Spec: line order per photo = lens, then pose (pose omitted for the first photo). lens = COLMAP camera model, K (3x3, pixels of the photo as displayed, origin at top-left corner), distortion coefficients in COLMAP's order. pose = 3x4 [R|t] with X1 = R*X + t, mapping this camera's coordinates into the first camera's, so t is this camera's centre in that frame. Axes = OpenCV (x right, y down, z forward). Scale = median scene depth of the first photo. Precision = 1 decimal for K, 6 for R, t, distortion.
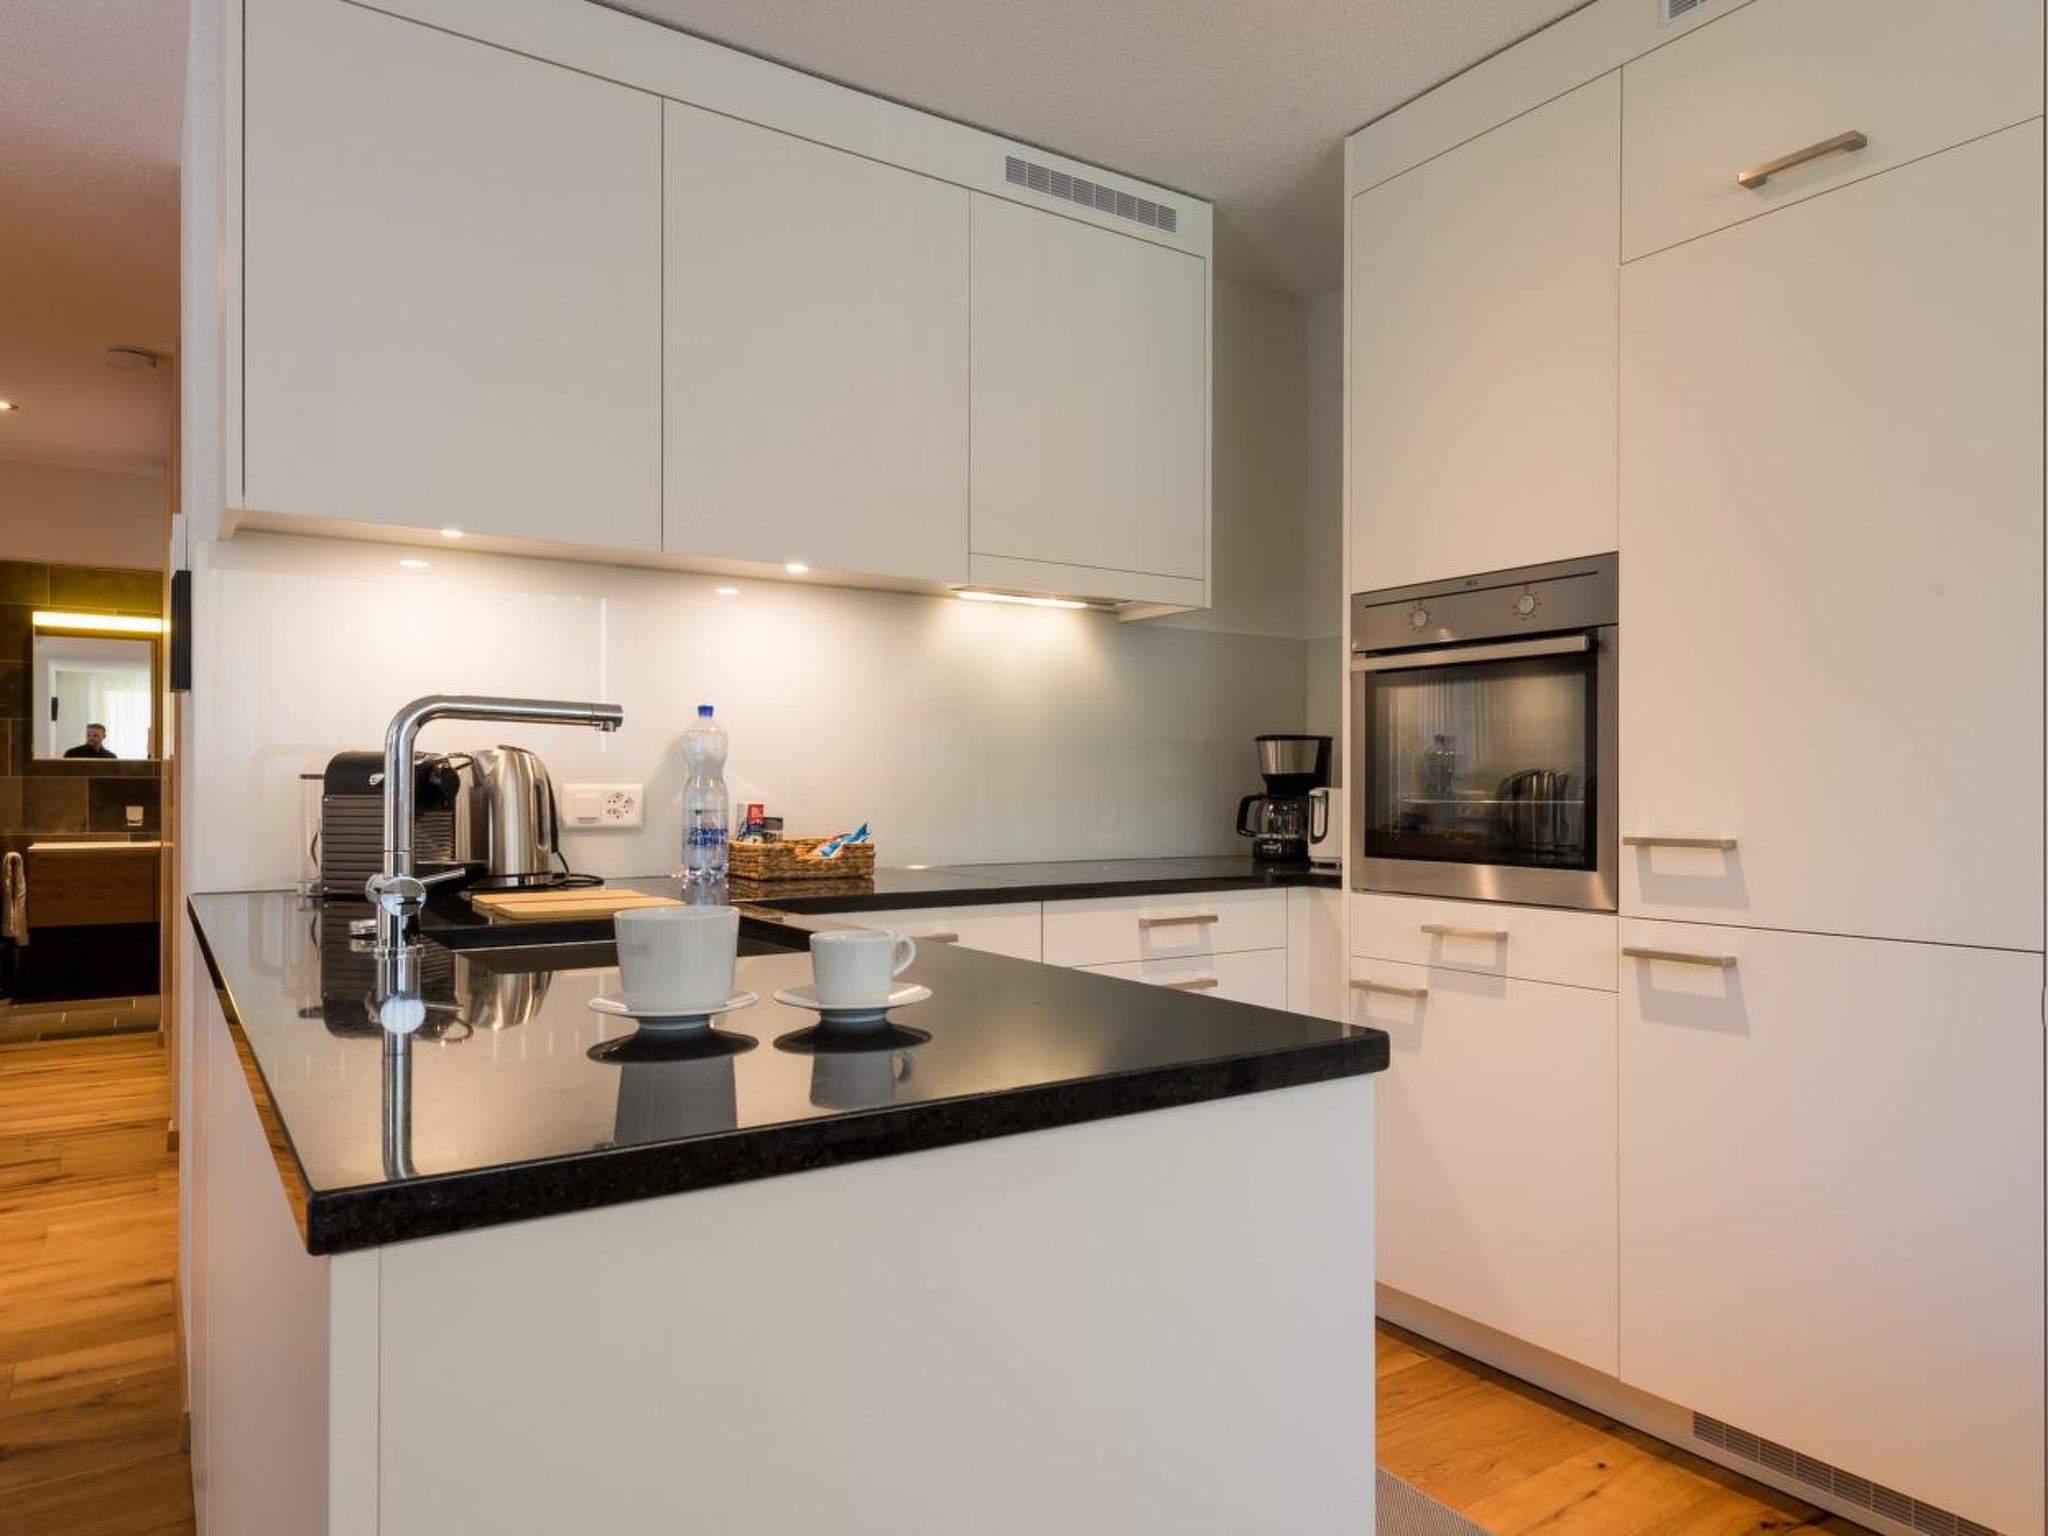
lens RADIAL K [[1304.7, 0, 1025.3], [0, 1304.7, 775.9], [0, 0, 1]] dist [-0.001361, 0.003600]
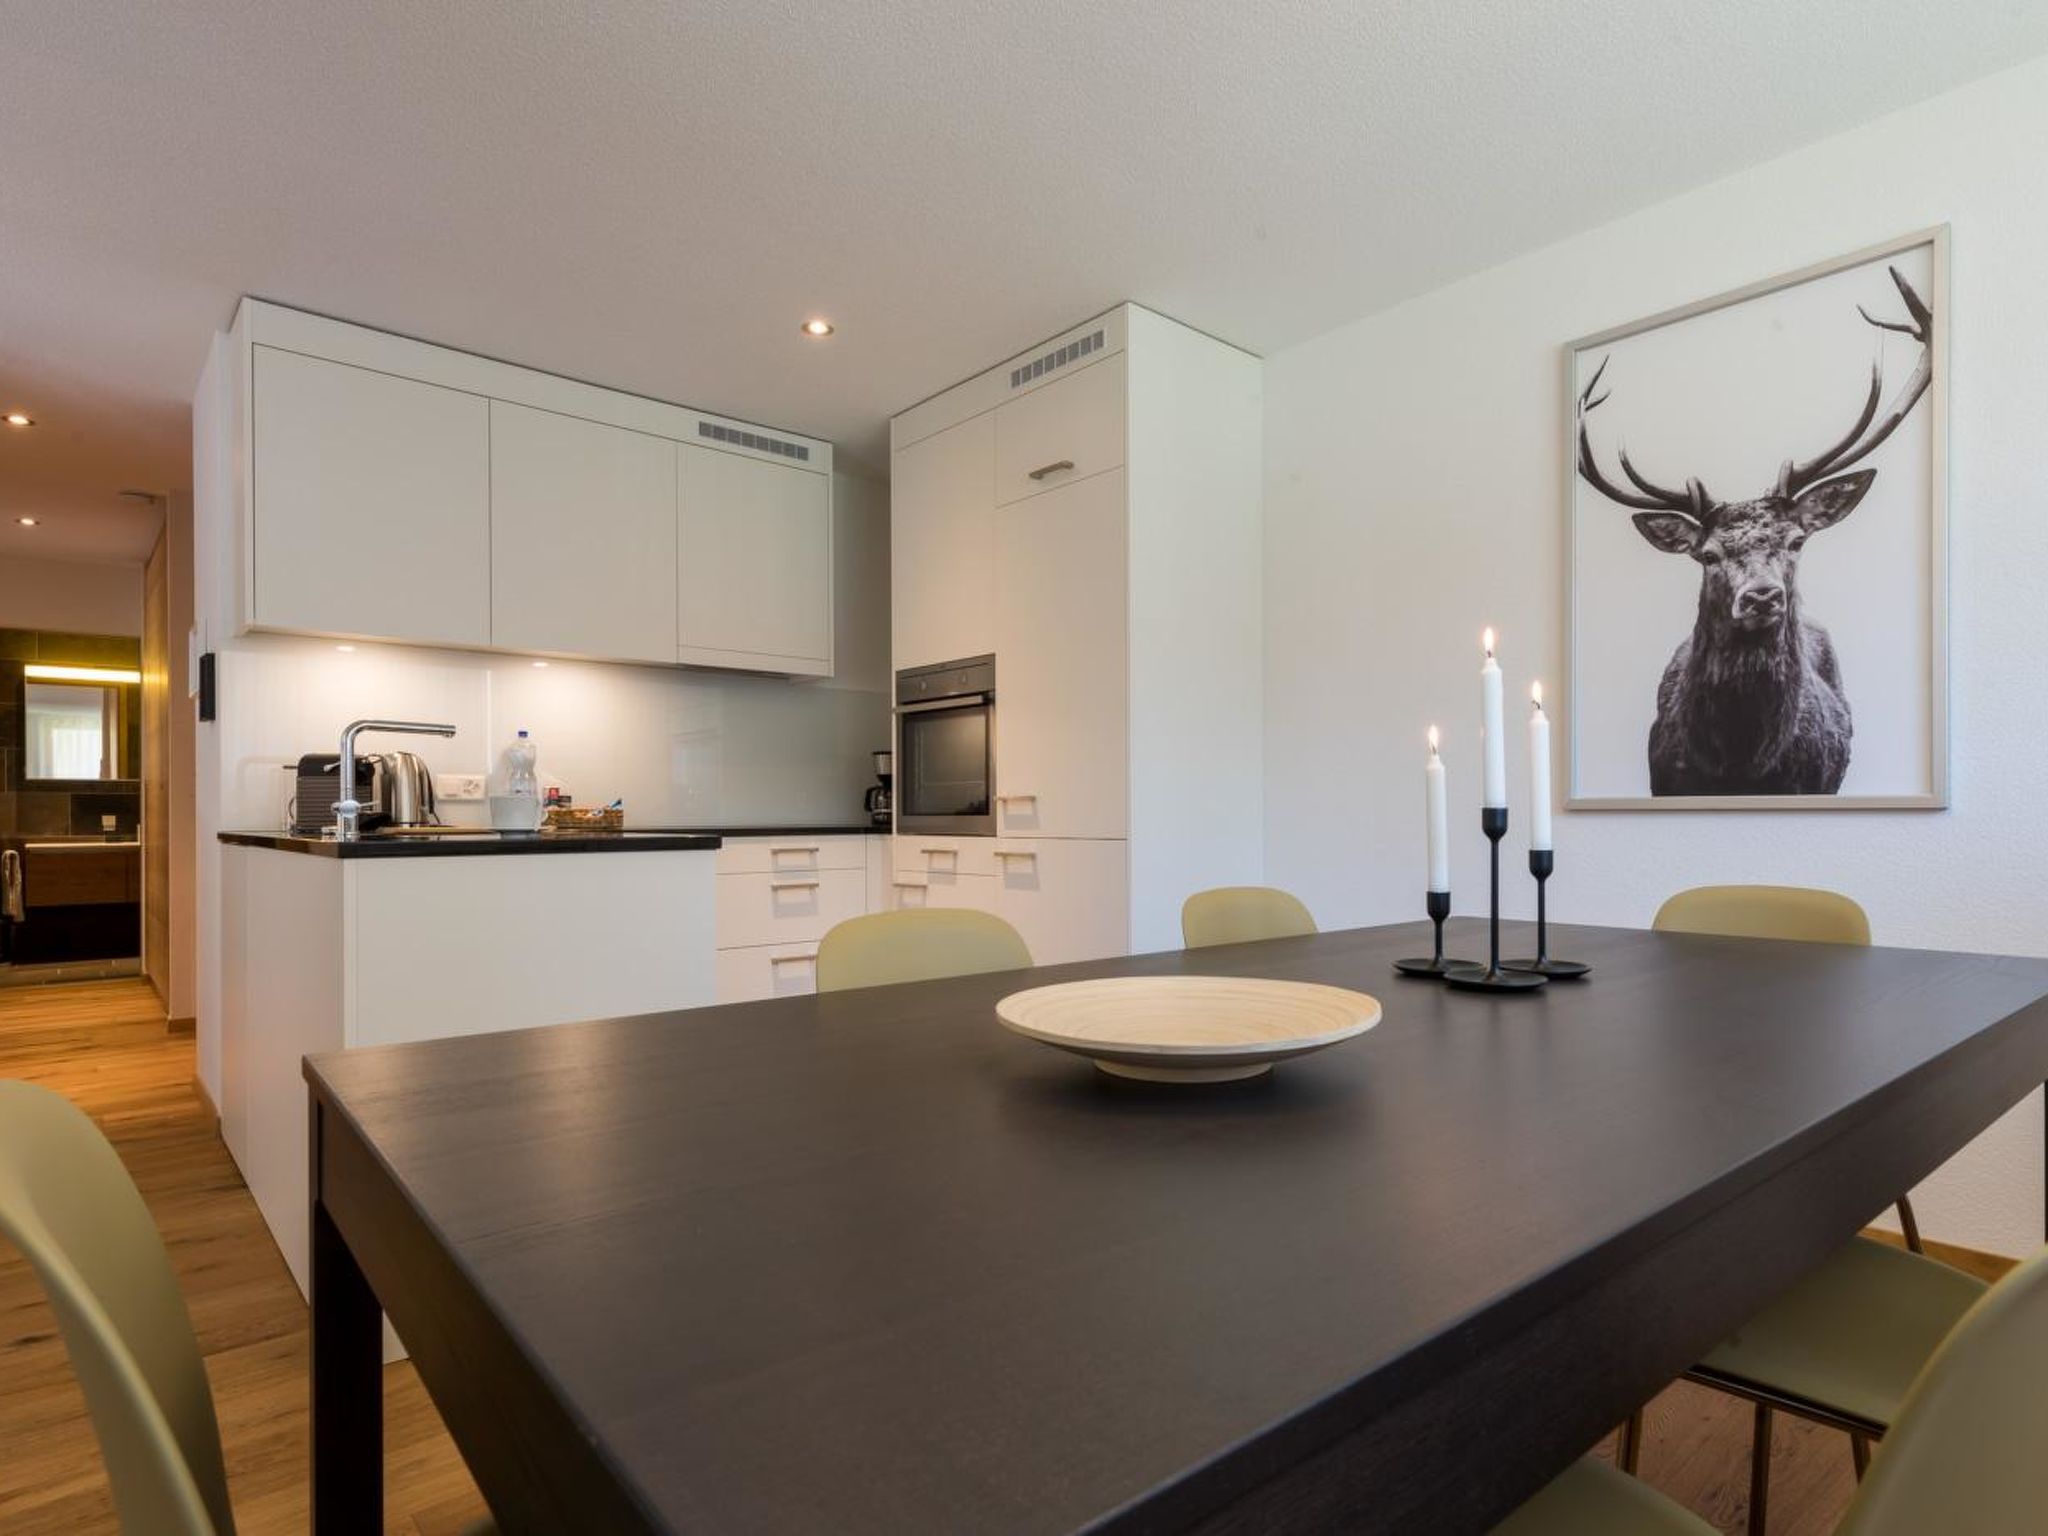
lens RADIAL K [[1118.2, 0, 1019.9], [0, 1118.2, 810.3], [0, 0, 1]] dist [-0.000747, -0.001987]
pose [[0.993084, -0.005219, 0.117291, 0.244830], [0.004874, 0.999983, 0.003227, 0.051590], [-0.117306, -0.002633, 0.993092, -0.578728]]
